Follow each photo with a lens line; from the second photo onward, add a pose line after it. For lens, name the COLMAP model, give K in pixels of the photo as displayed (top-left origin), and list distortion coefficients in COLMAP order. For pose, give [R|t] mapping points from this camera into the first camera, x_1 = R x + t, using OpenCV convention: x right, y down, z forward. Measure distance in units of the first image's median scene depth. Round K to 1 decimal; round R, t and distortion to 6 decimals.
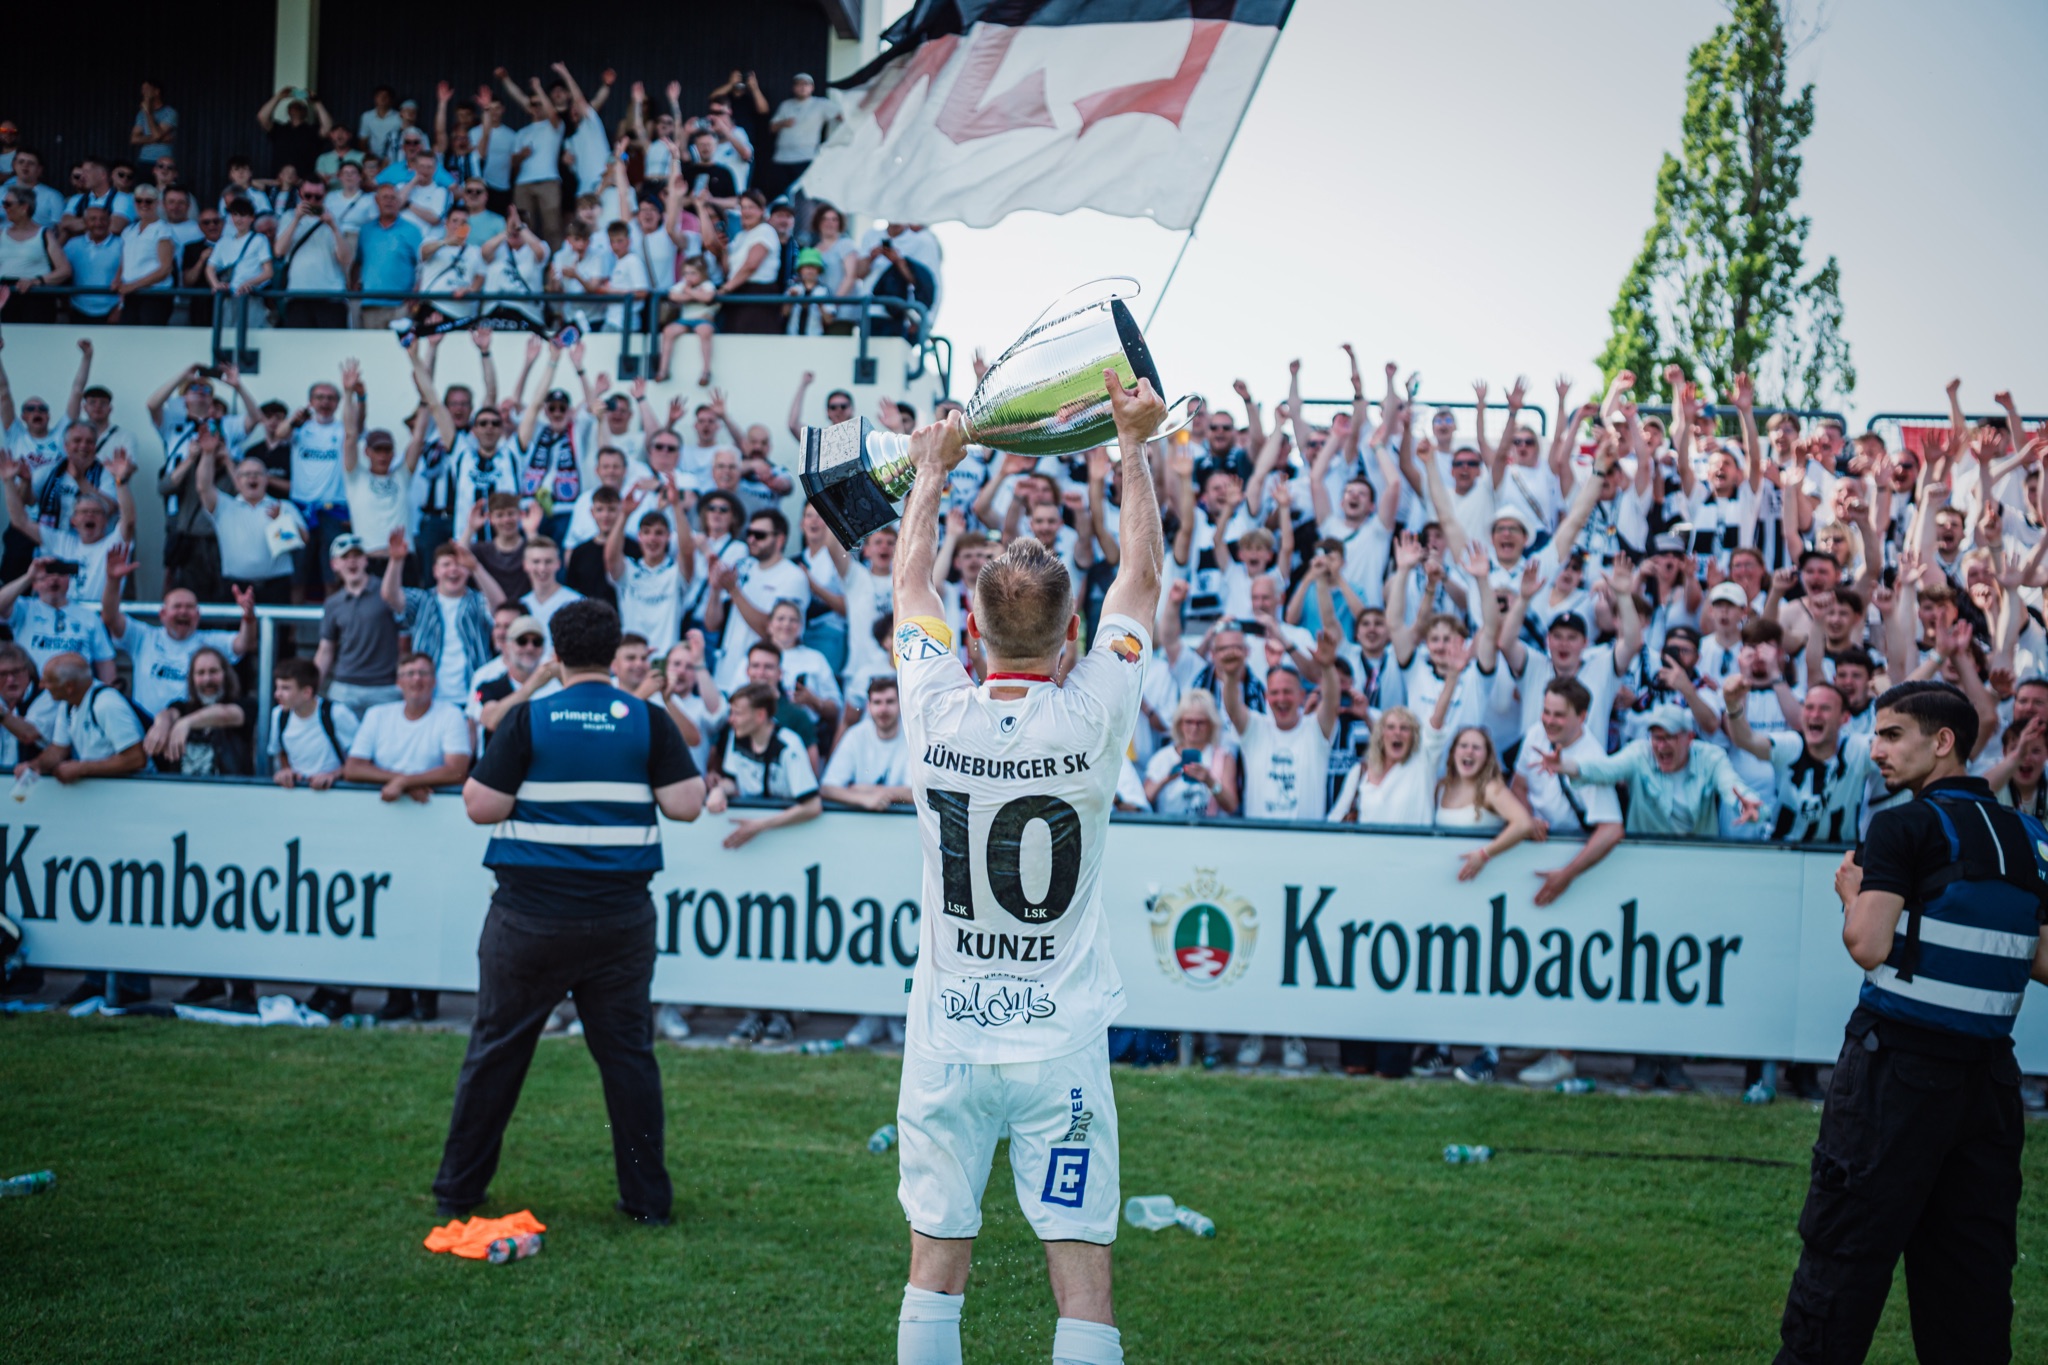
lens RADIAL K [[2093.7, 0, 1024.8], [0, 2093.7, 682.5], [0, 0, 1]] dist [-0.023484, 0.000000]
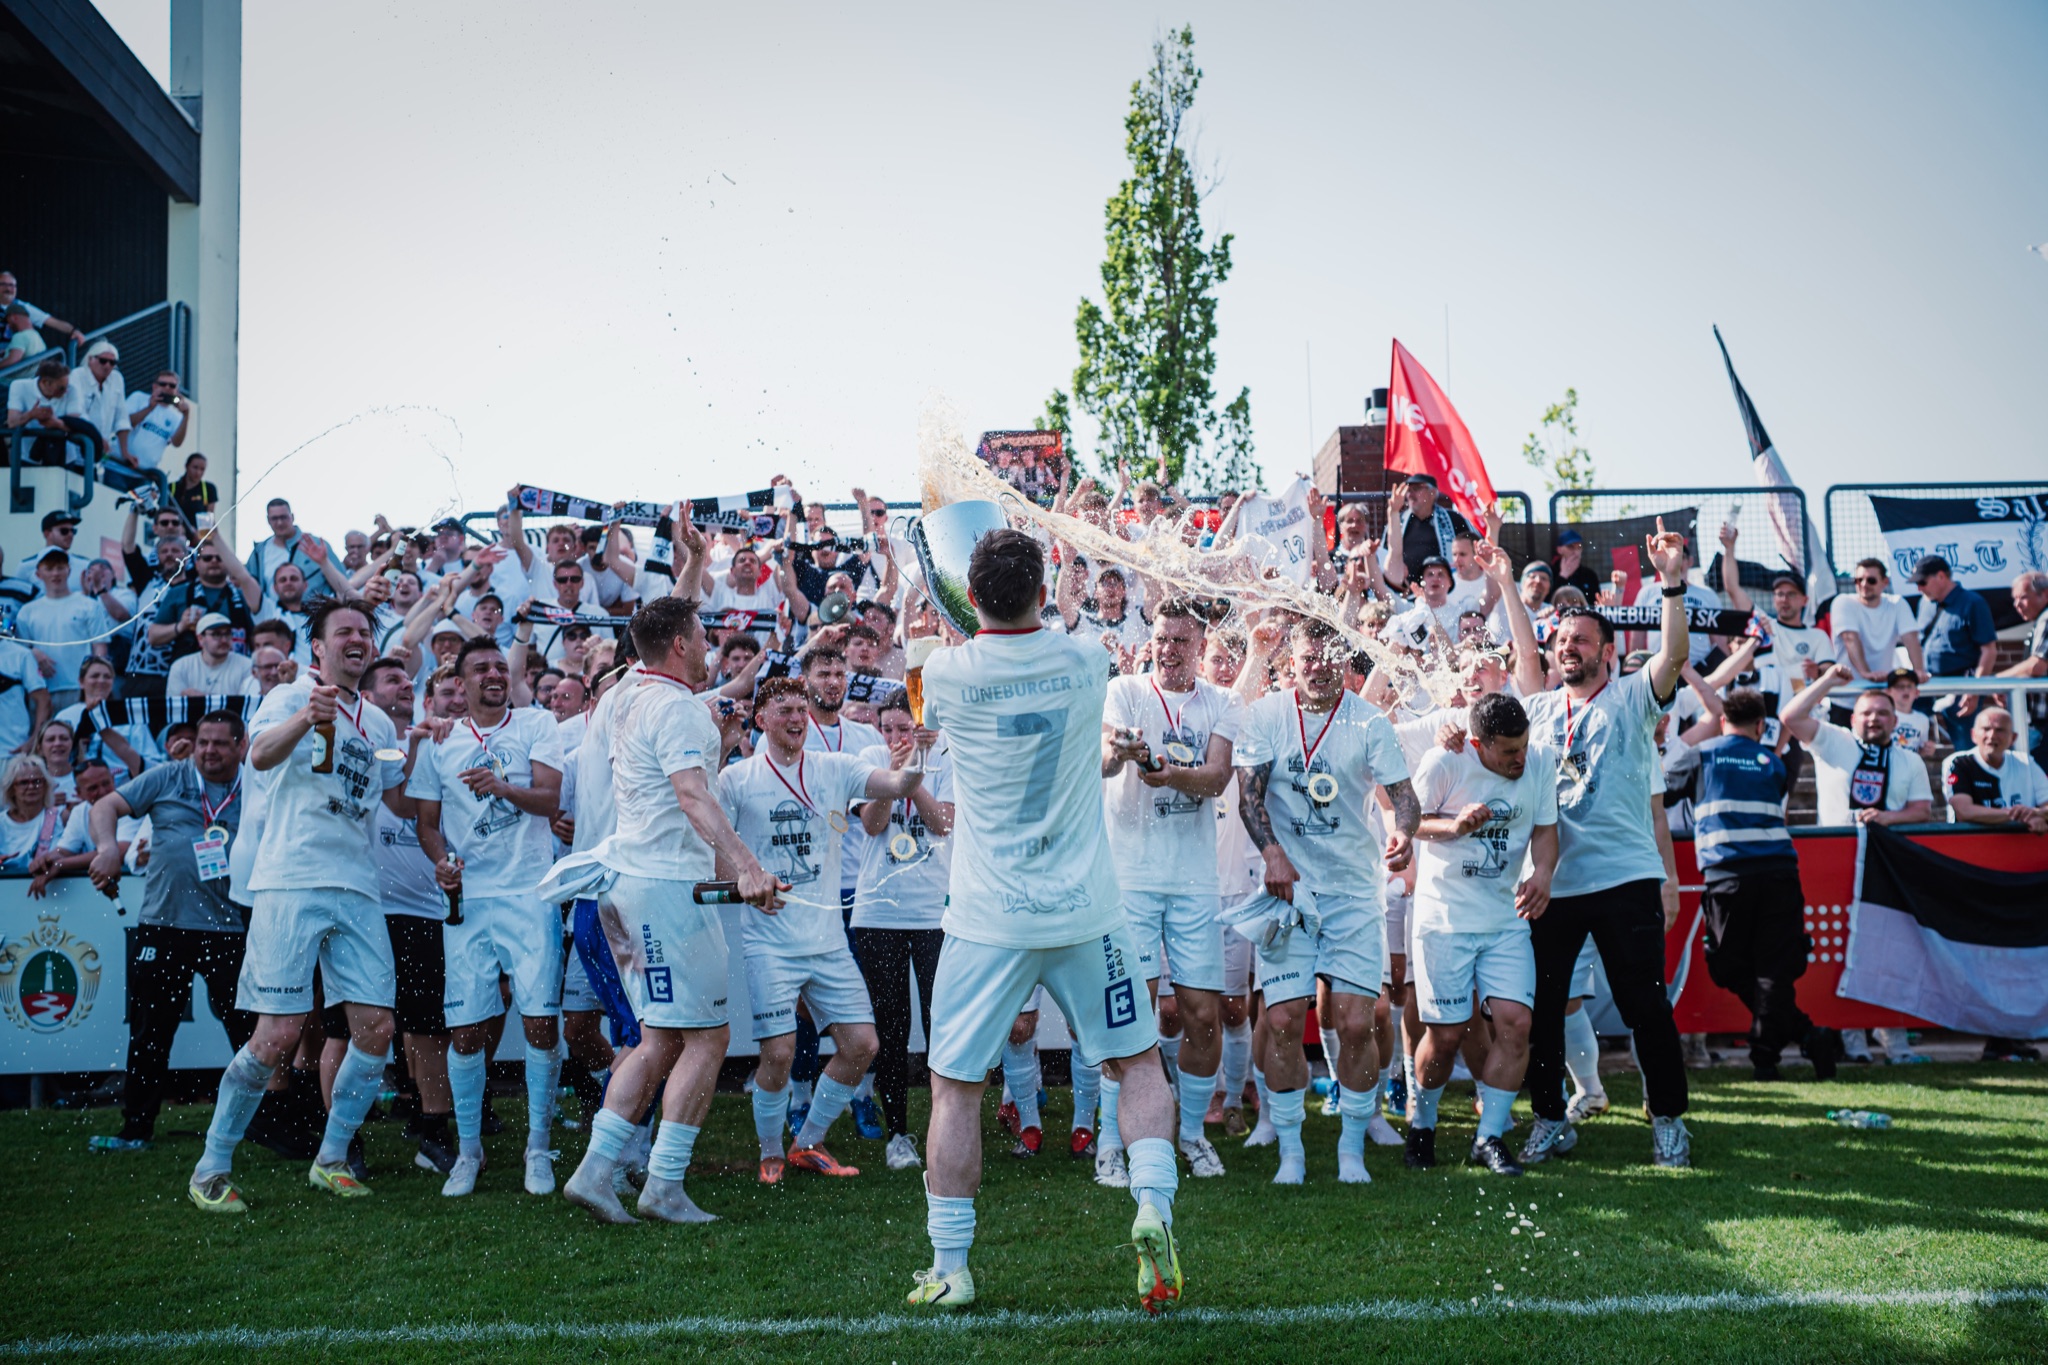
lens RADIAL K [[2093.7, 0, 1023.1], [0, 2093.7, 682.2], [0, 0, 1]] dist [-0.023484, 0.000000]
pose [[0.987592, -0.054341, 0.147337, 0.113791], [0.066575, 0.994616, -0.079415, 0.023711], [-0.142228, 0.088238, 0.985893, -0.027752]]
